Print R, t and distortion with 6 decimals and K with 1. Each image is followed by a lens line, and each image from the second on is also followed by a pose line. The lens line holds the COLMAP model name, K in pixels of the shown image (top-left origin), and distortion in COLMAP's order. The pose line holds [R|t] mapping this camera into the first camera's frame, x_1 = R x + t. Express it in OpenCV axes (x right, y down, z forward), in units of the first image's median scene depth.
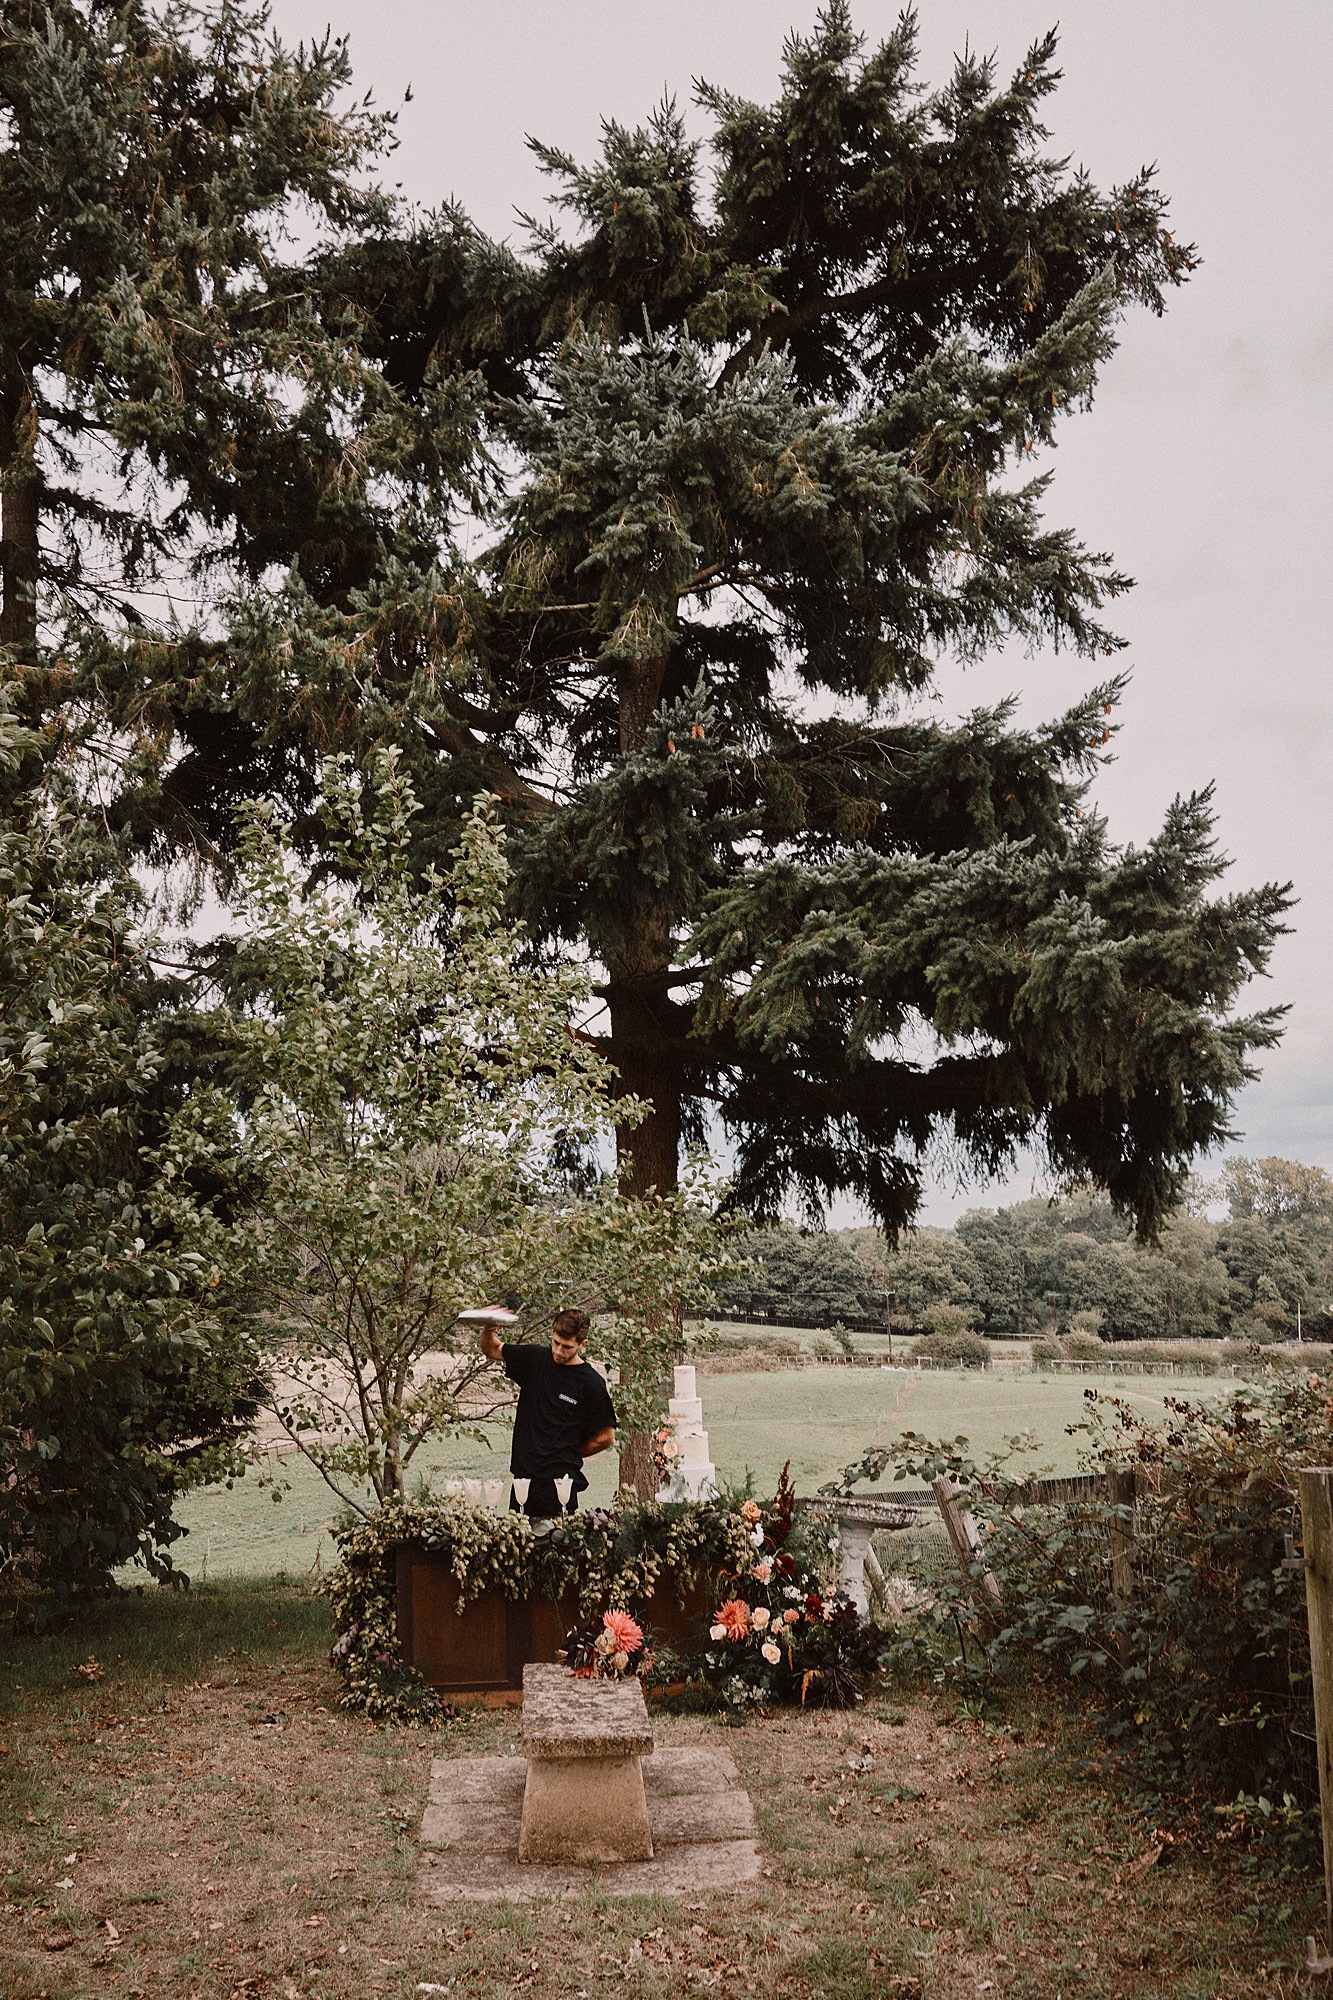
lens RADIAL K [[1943.6, 0, 673.0], [0, 1943.6, 1010.8], [0, 0, 1]] dist [0.004448, 0.000000]
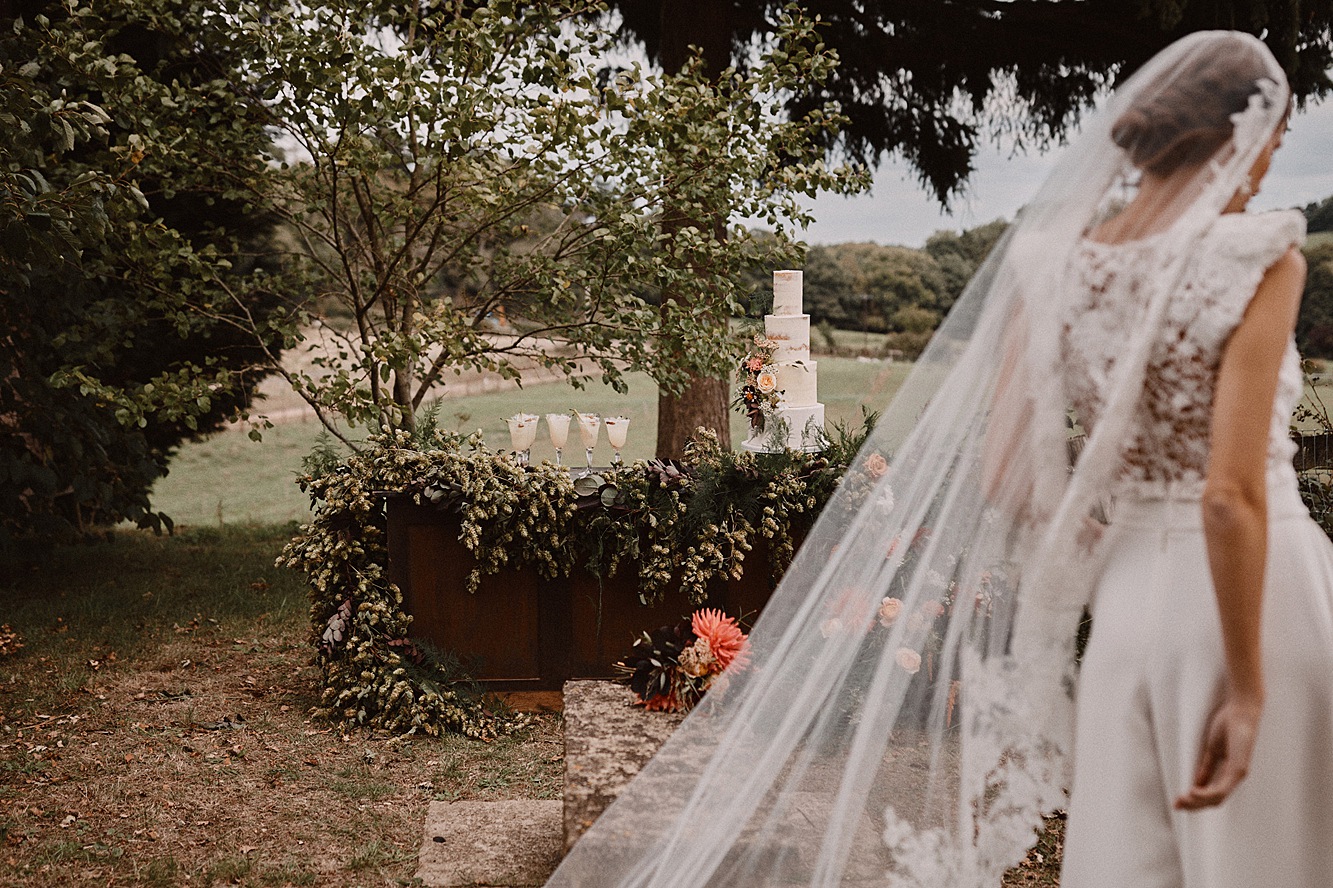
lens RADIAL K [[1295.4, 0, 663.3], [0, 1295.4, 445.4], [0, 0, 1]] dist [0.004448, 0.000000]
pose [[0.999580, 0.026411, 0.011966, -0.040254], [-0.028436, 0.973583, 0.226557, 0.125926], [-0.005666, -0.226802, 0.973924, 0.471443]]
